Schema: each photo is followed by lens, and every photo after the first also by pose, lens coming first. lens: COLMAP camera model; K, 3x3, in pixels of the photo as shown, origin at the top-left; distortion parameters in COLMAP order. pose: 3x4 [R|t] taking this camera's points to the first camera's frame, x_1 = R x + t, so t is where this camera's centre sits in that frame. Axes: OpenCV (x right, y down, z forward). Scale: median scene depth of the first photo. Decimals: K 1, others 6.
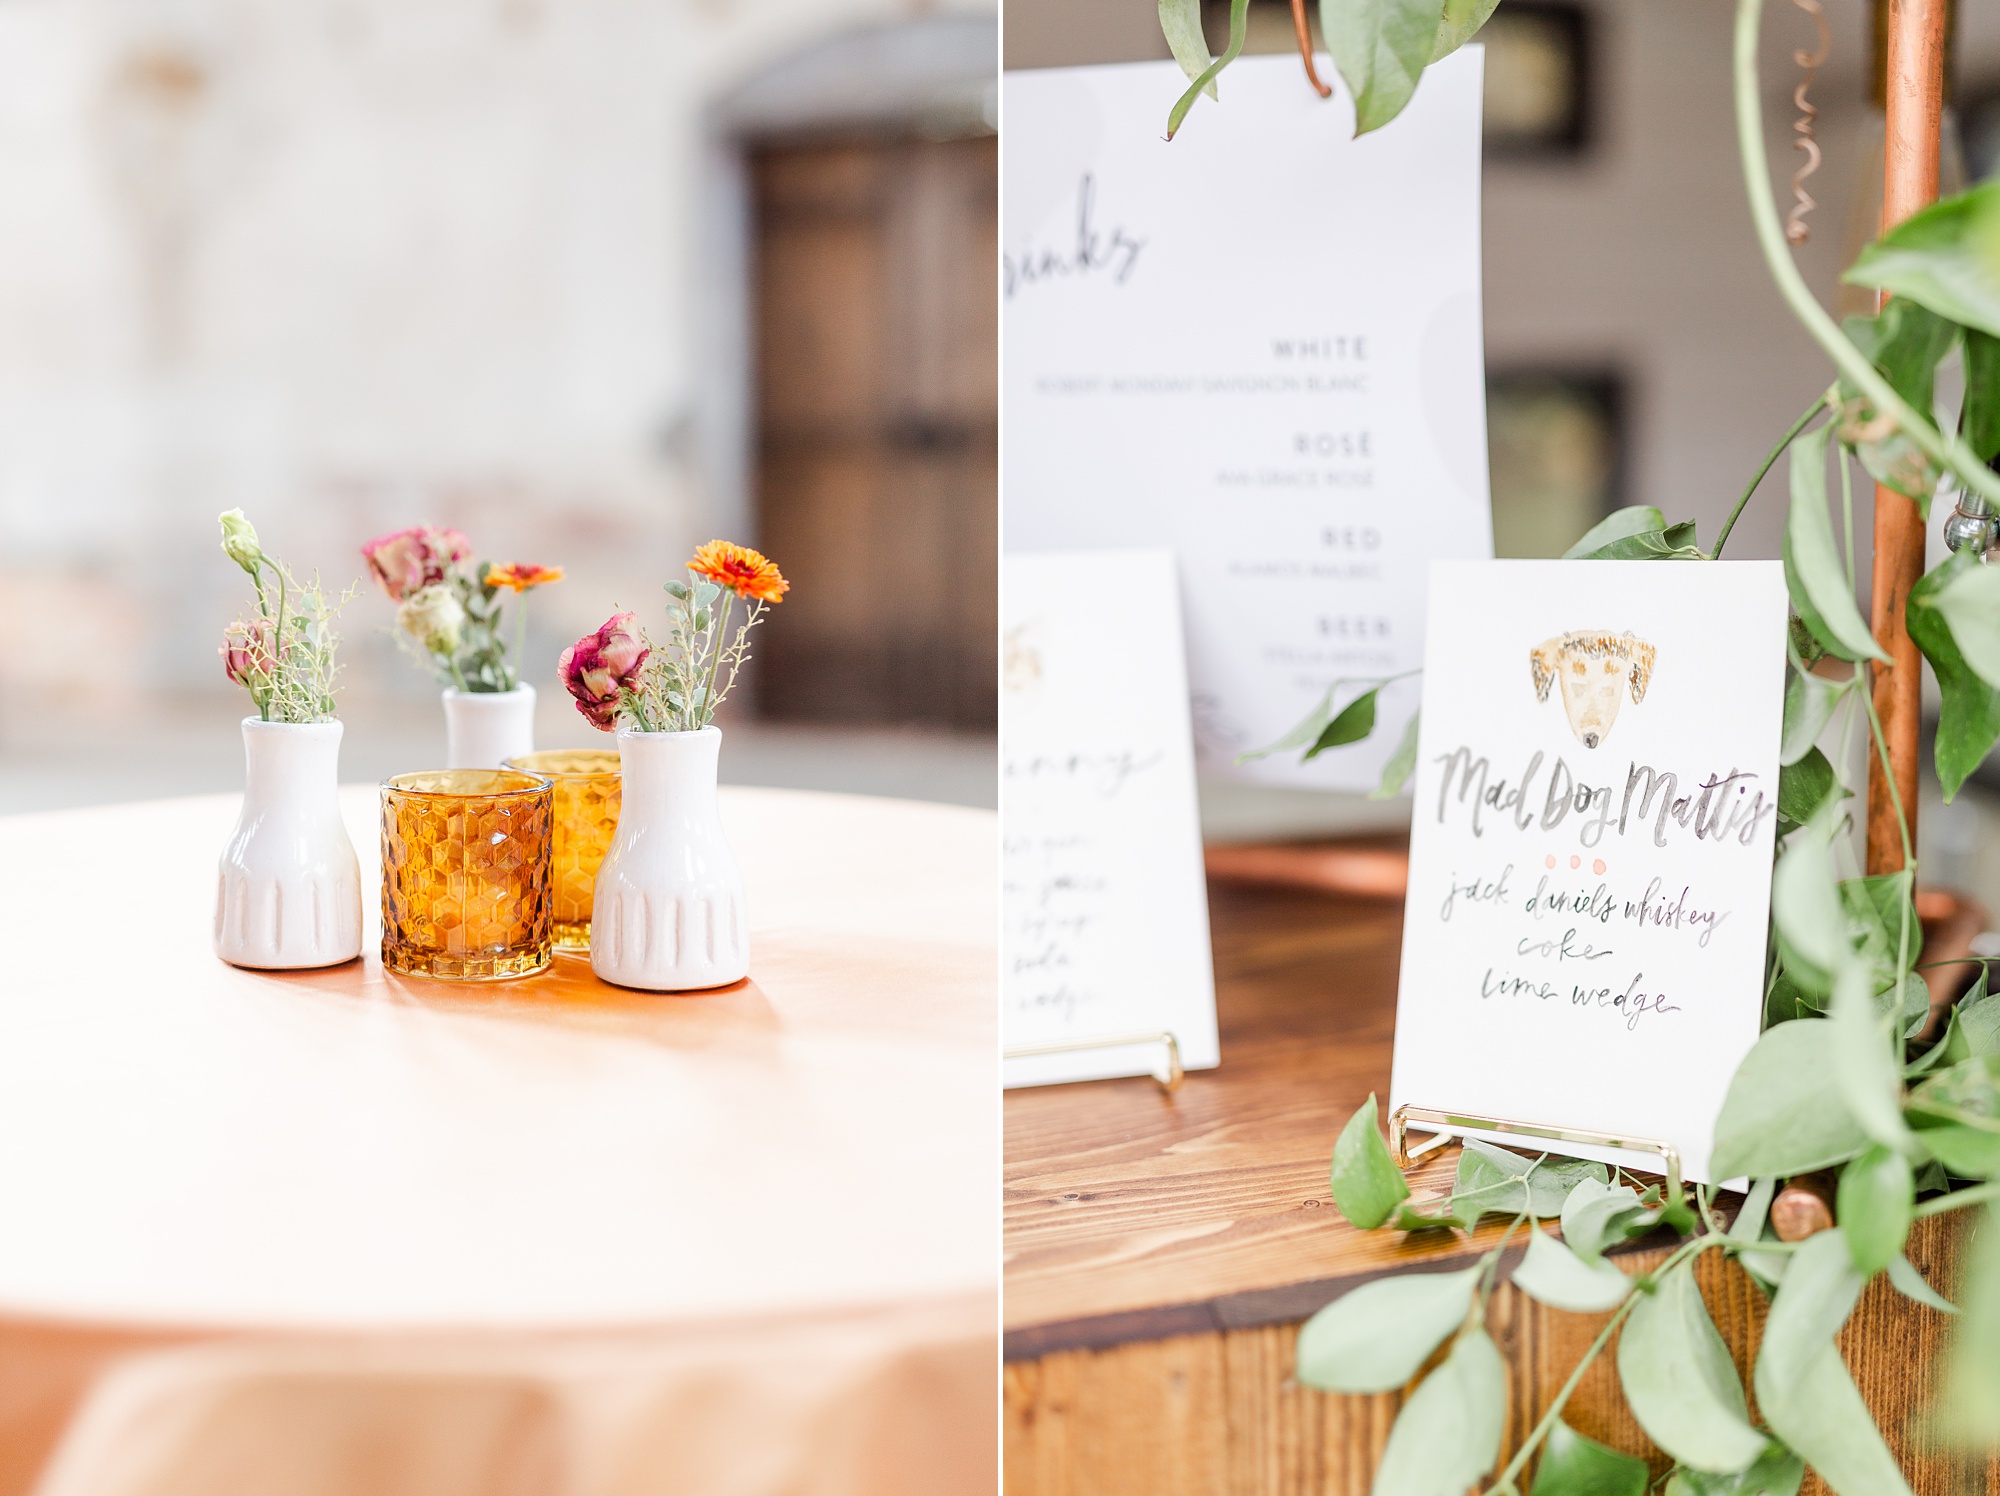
lens RADIAL K [[2797.5, 0, 1078.3], [0, 2797.5, 703.5], [0, 0, 1]] dist [0.005804, 0.000000]
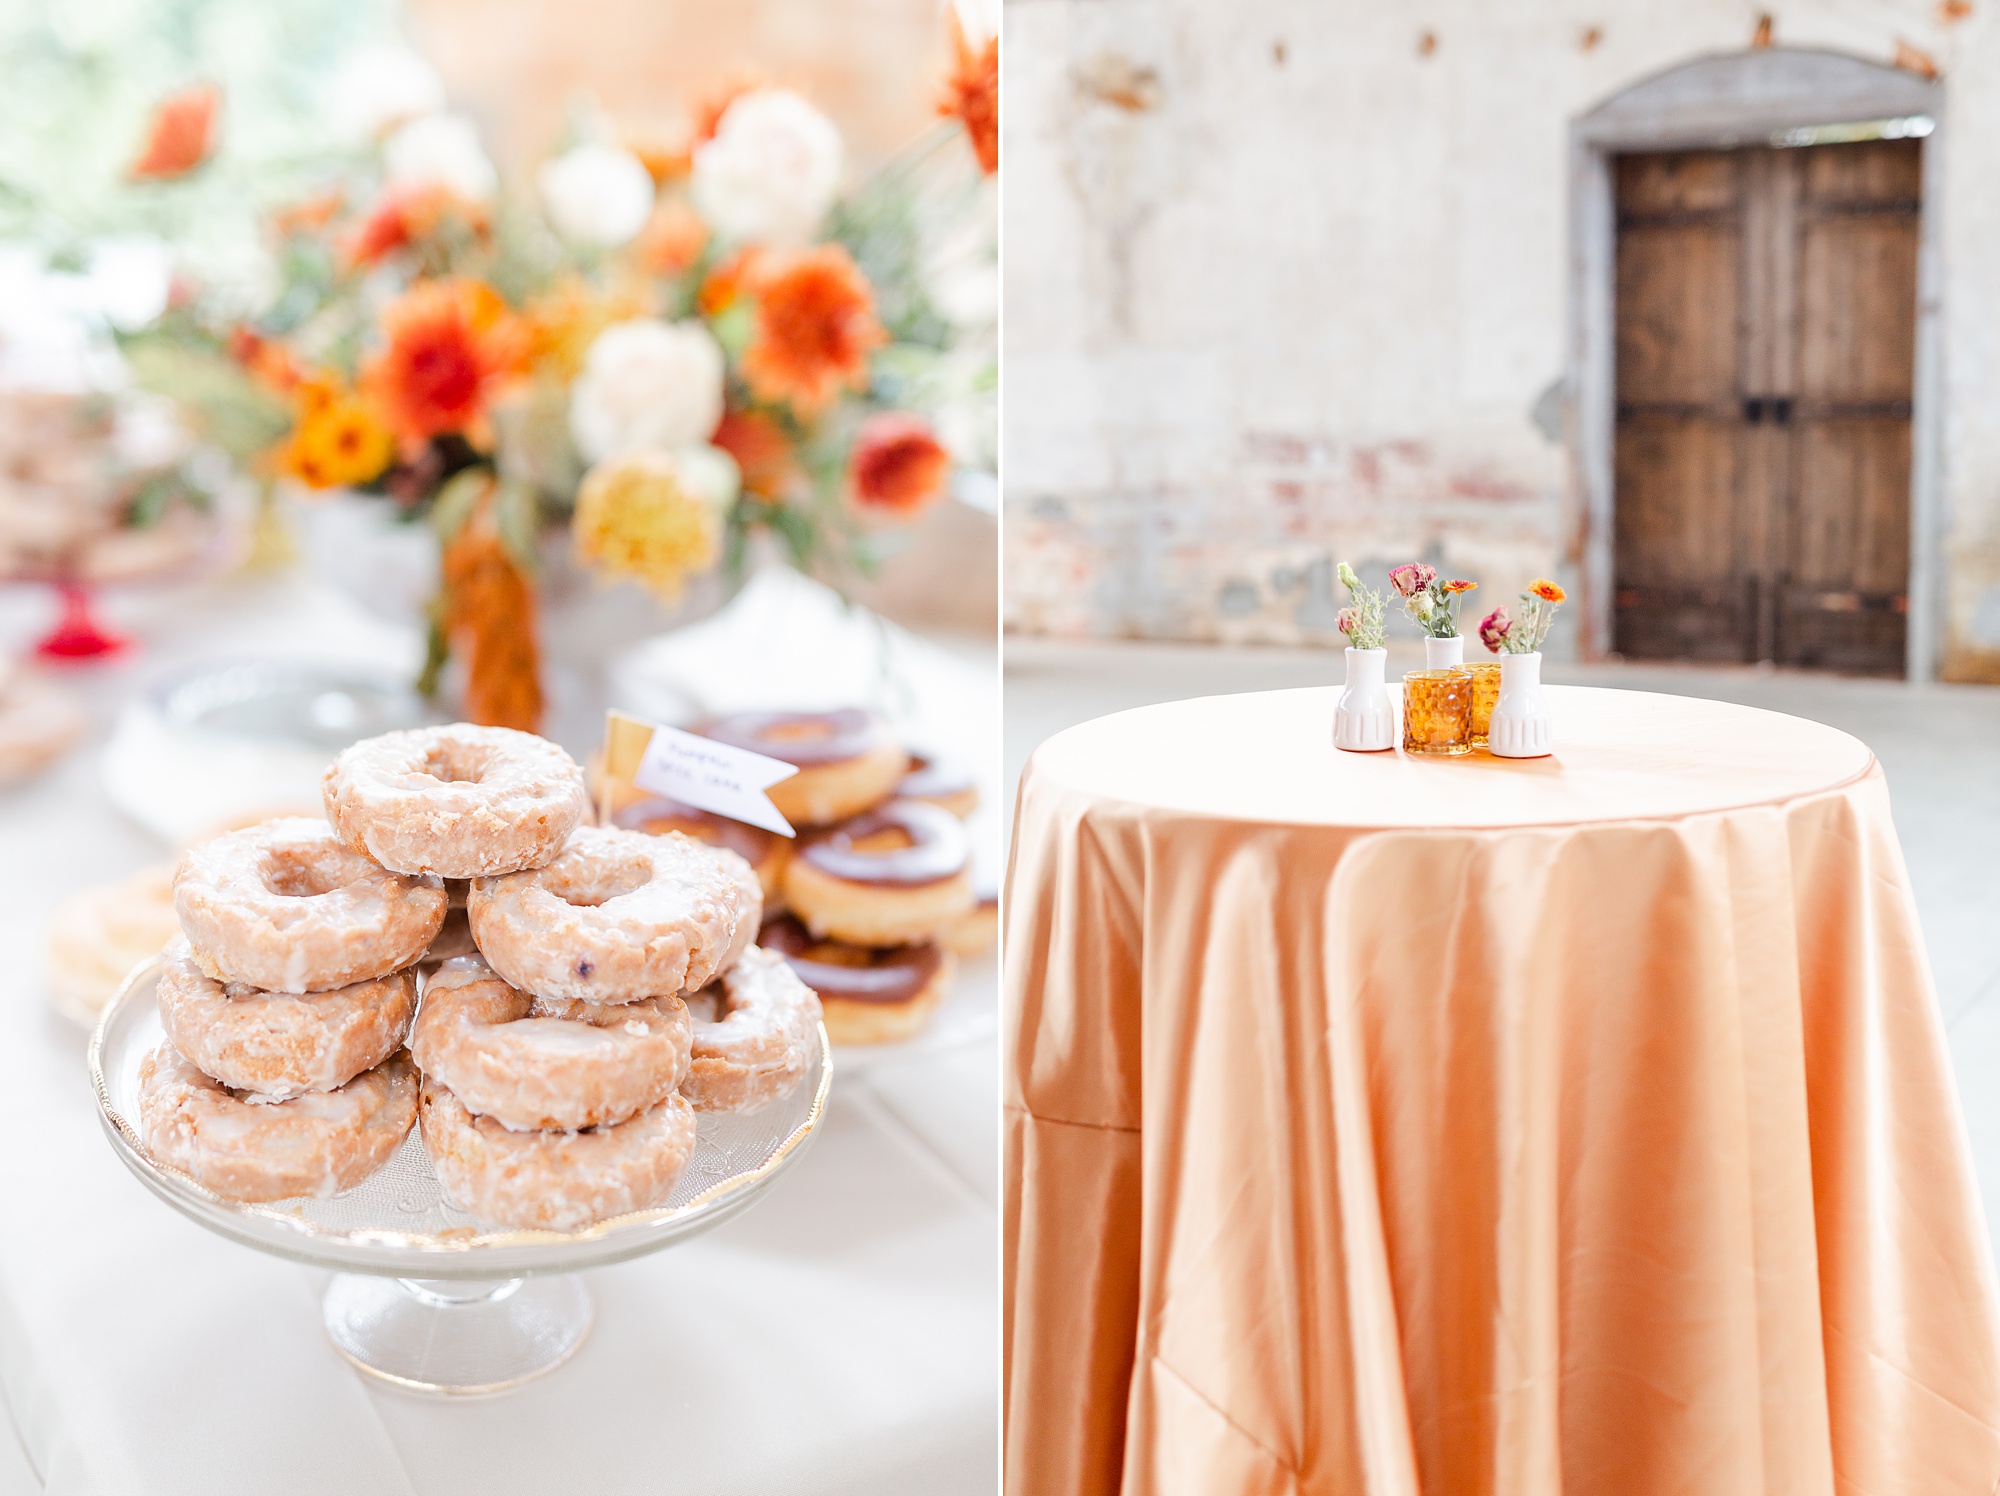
lens RADIAL K [[2797.5, 0, 1072.5], [0, 2797.5, 707.9], [0, 0, 1]] dist [0.005804, 0.000000]
pose [[0.949766, 0.007615, -0.312868, 0.238278], [0.001688, 0.999565, 0.029455, -0.015090], [0.312956, -0.028504, 0.949340, -1.394658]]
